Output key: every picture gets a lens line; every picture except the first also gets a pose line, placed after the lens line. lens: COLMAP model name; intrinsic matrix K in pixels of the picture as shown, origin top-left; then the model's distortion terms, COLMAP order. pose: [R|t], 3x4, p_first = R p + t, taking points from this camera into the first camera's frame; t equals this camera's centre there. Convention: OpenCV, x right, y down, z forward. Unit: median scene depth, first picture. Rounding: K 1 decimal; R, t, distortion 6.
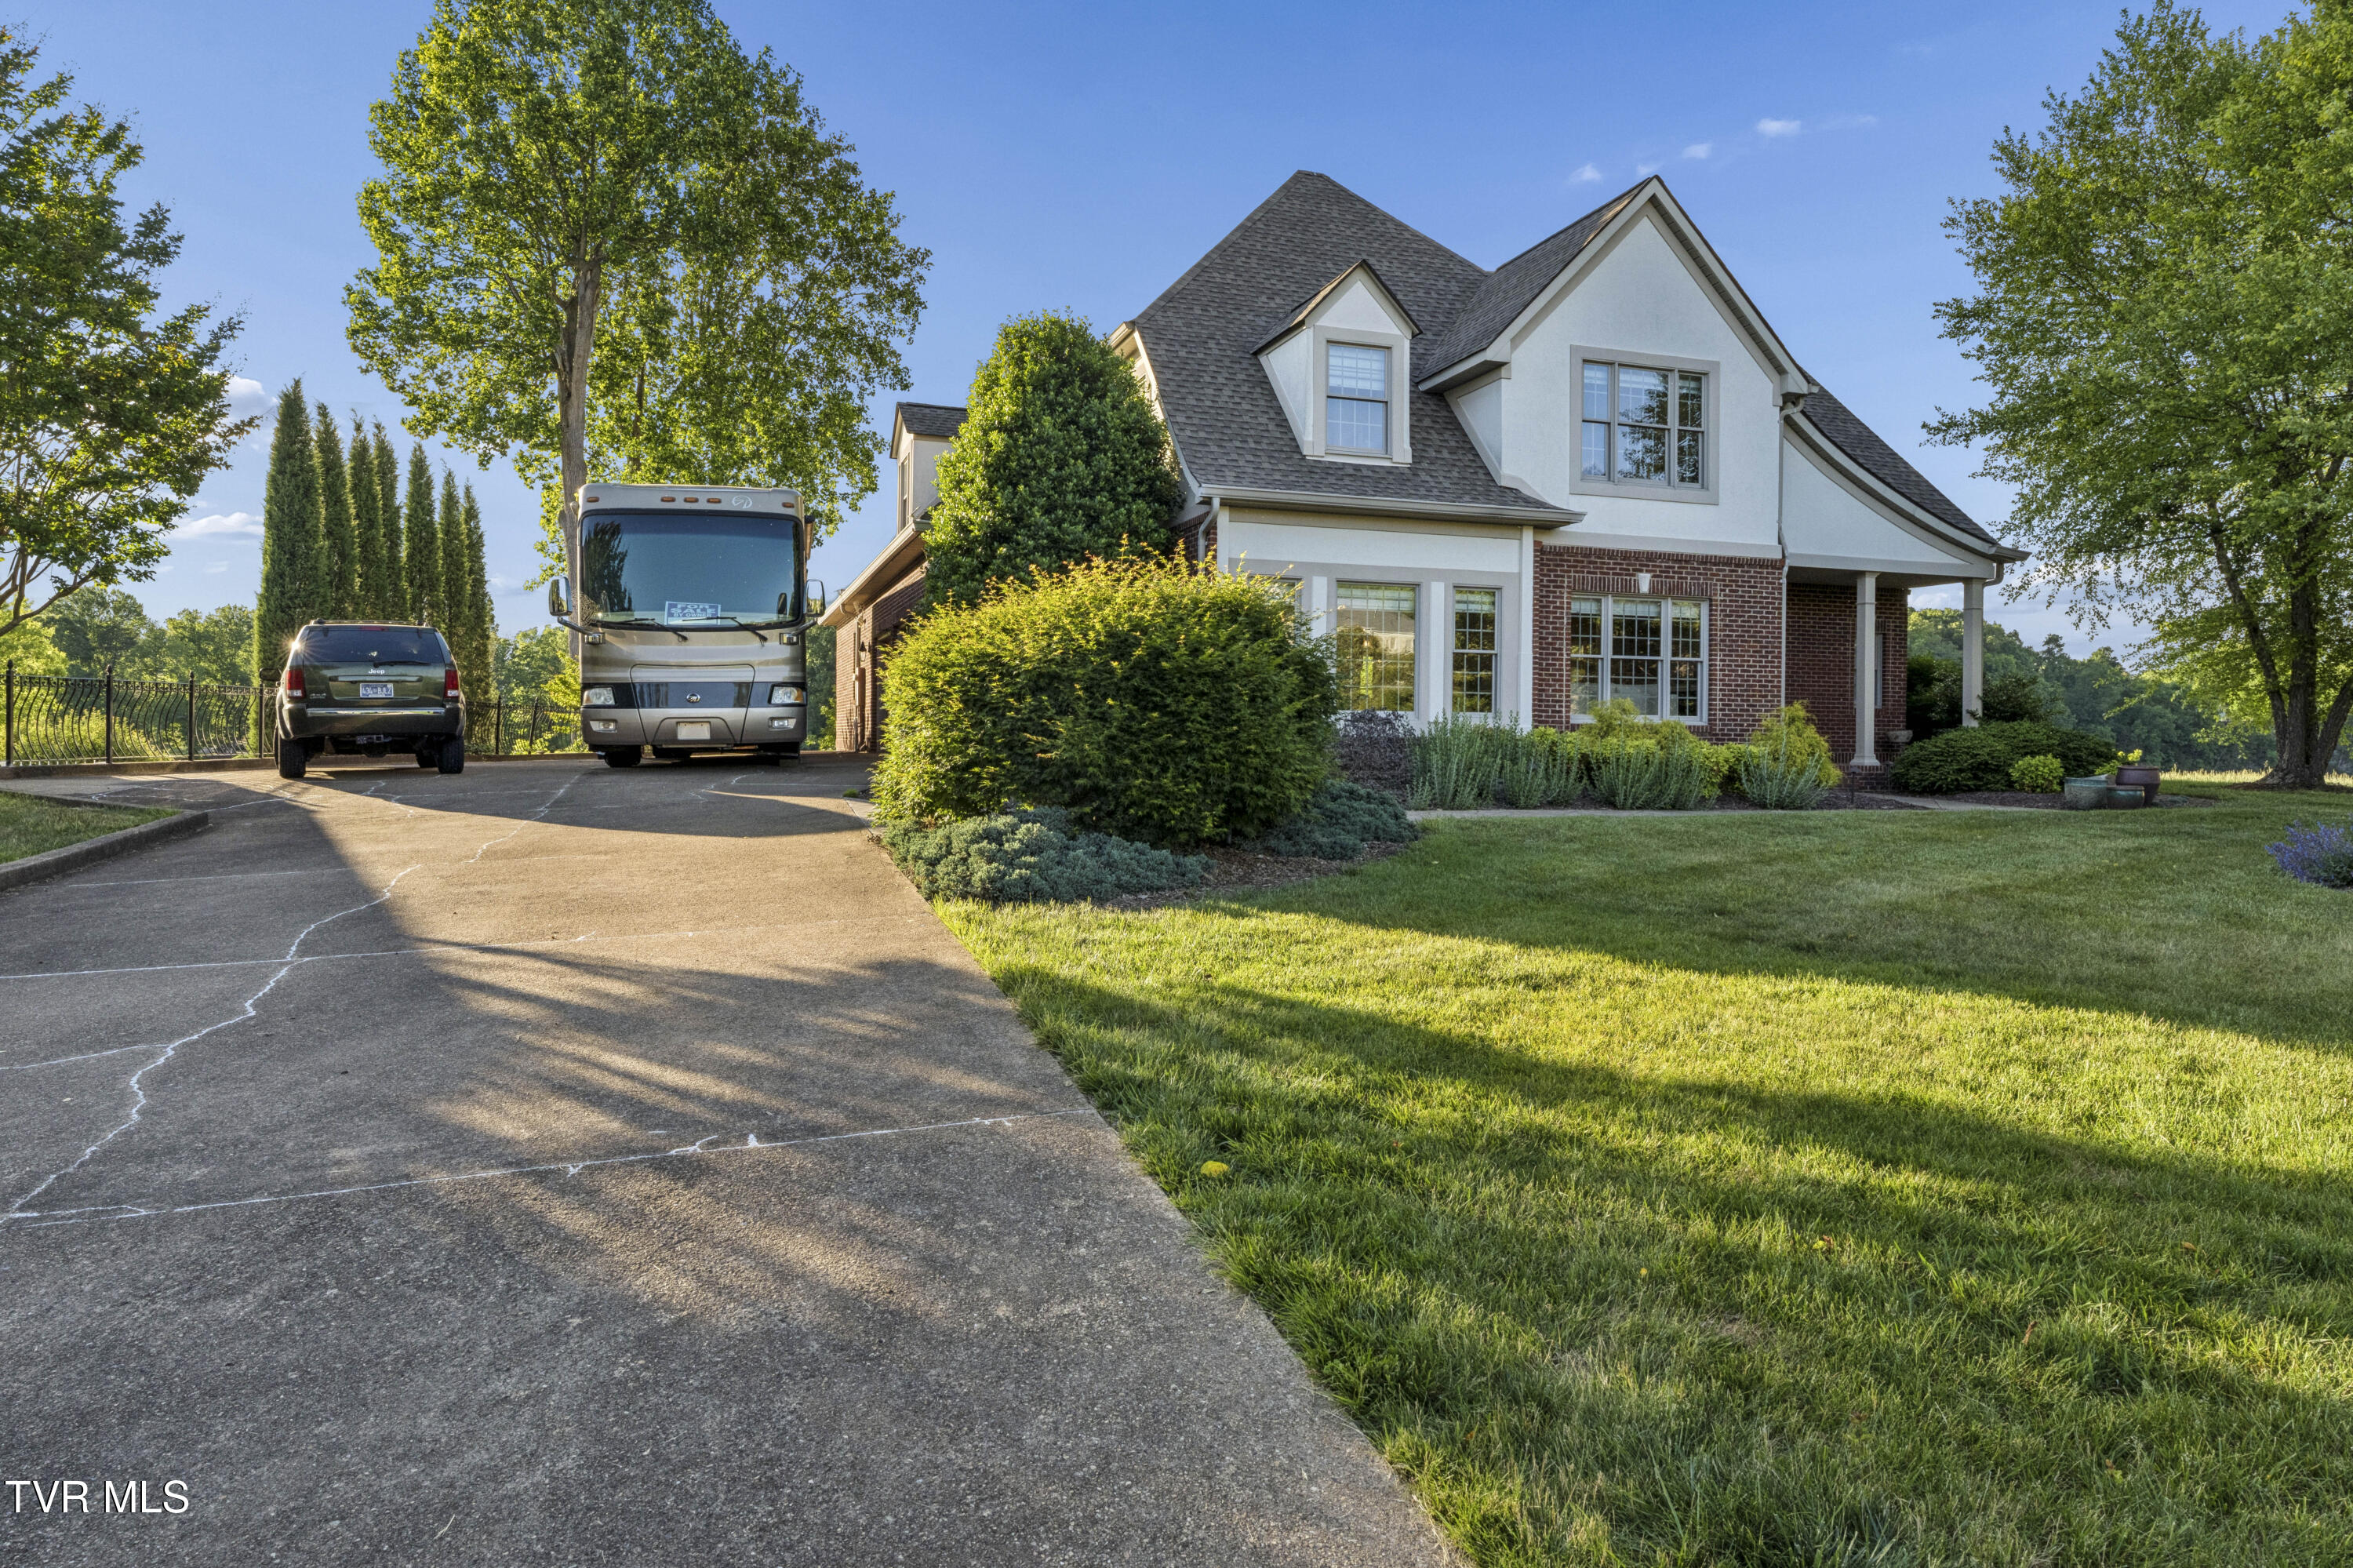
lens RADIAL K [[1410.9, 0, 1173.7], [0, 1410.9, 754.6], [0, 0, 1]] dist [0.001202, -0.002389]
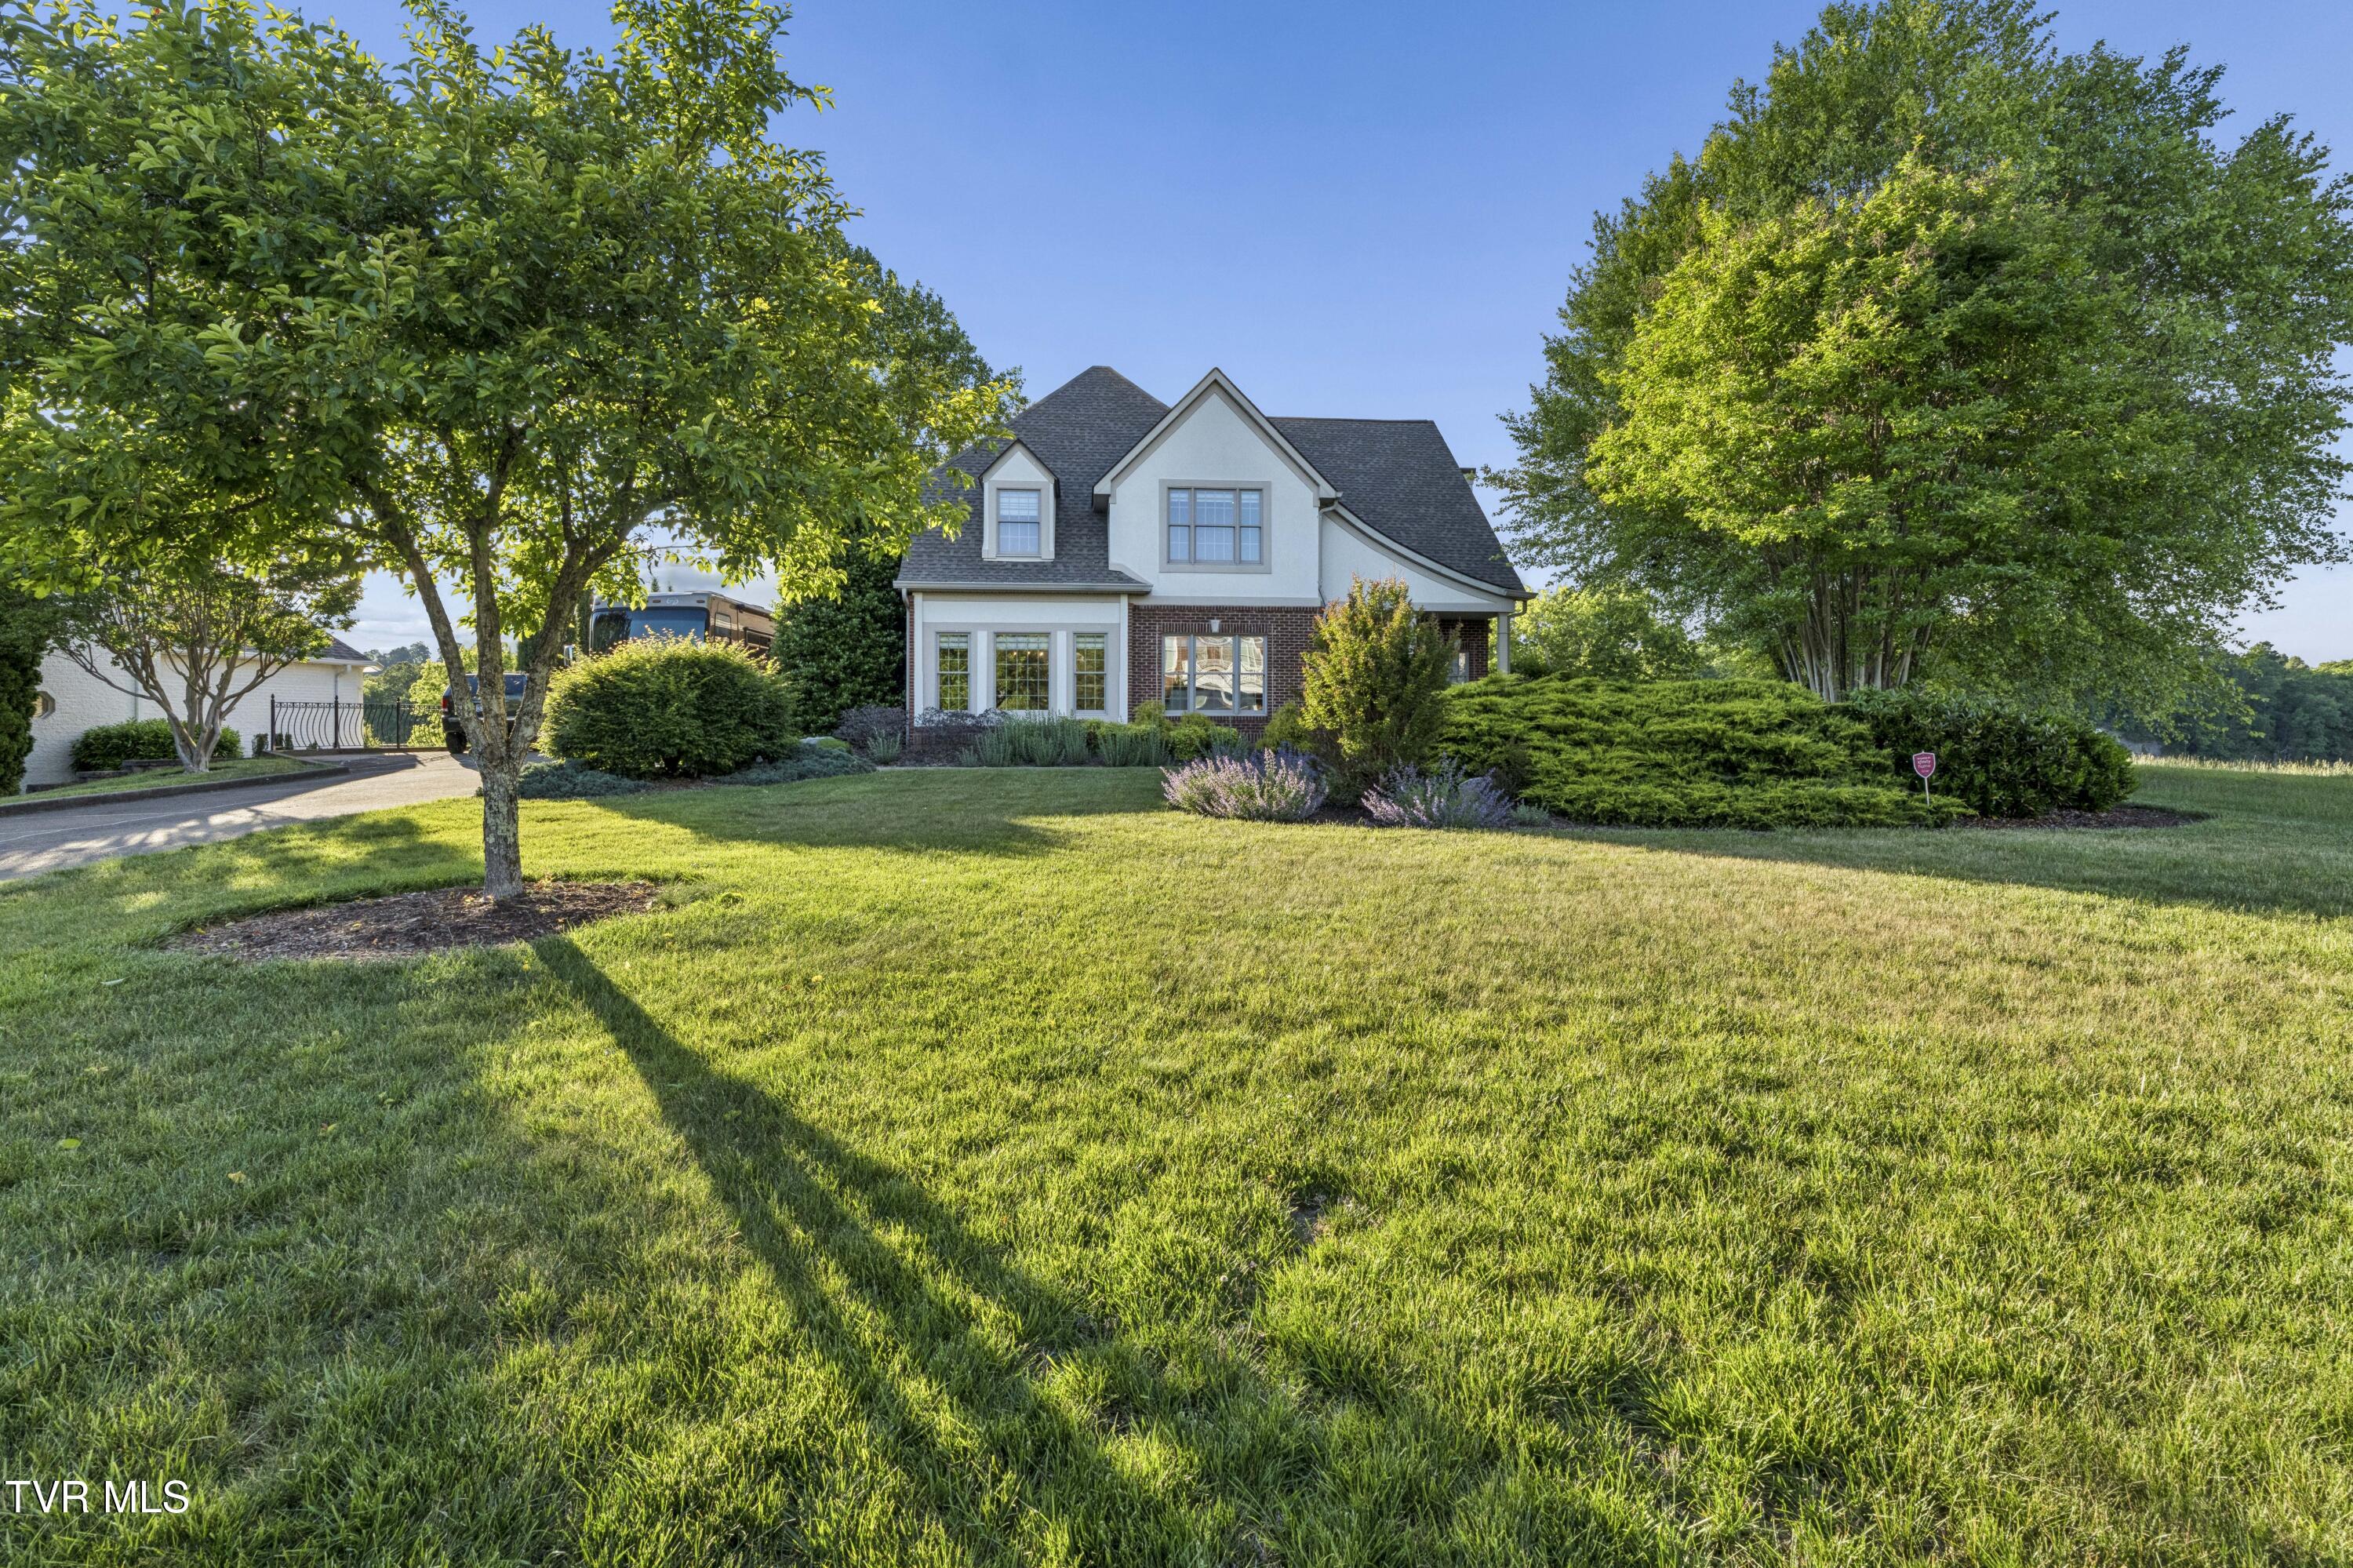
lens RADIAL K [[1056.1, 0, 1176.5], [0, 1056.1, 784.0], [0, 0, 1]] dist [0.003119, 0.000723]
pose [[0.970286, -0.000826, -0.241960, 0.576809], [0.008414, 0.999504, 0.030332, 0.018468], [0.241815, -0.031467, 0.969812, -0.161269]]
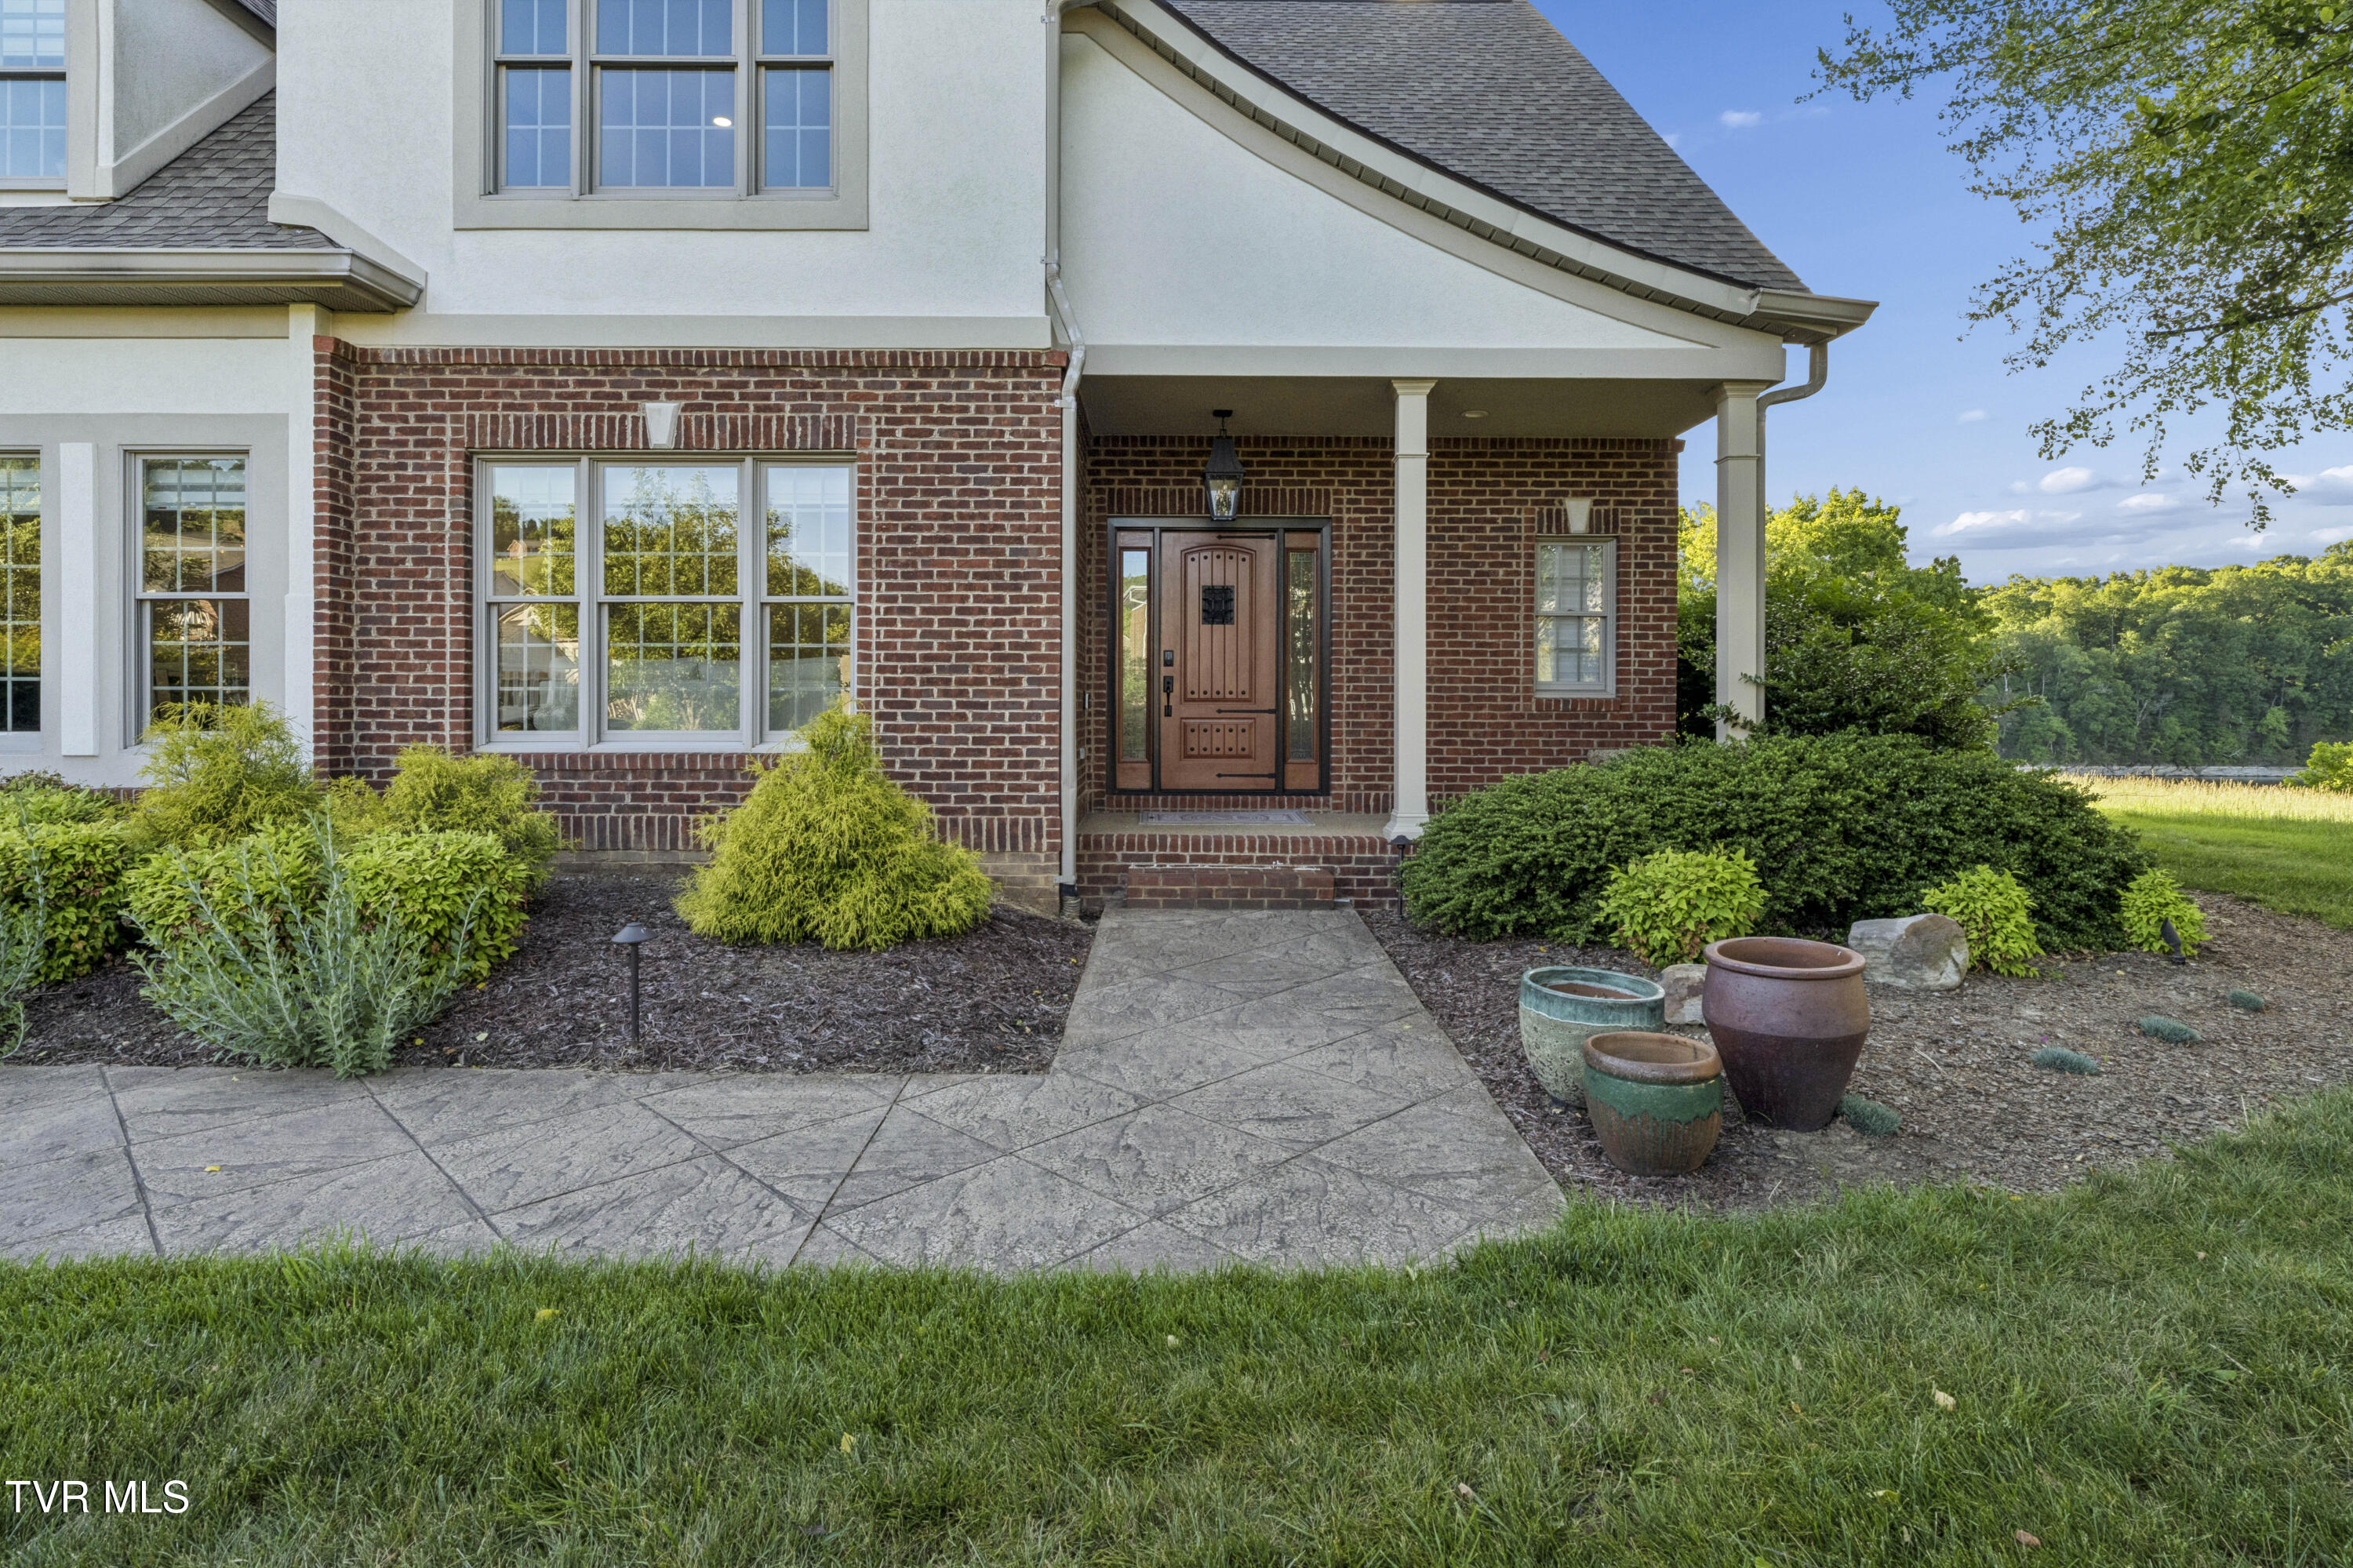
lens RADIAL K [[1169.2, 0, 1187.5], [0, 1169.2, 726.0], [0, 0, 1]] dist [0.000251, -0.000176]
pose [[0.946834, -0.003711, -0.321702, 0.599779], [0.003718, 0.999993, -0.000593, -0.028960], [0.321702, -0.000634, 0.946841, 0.714266]]
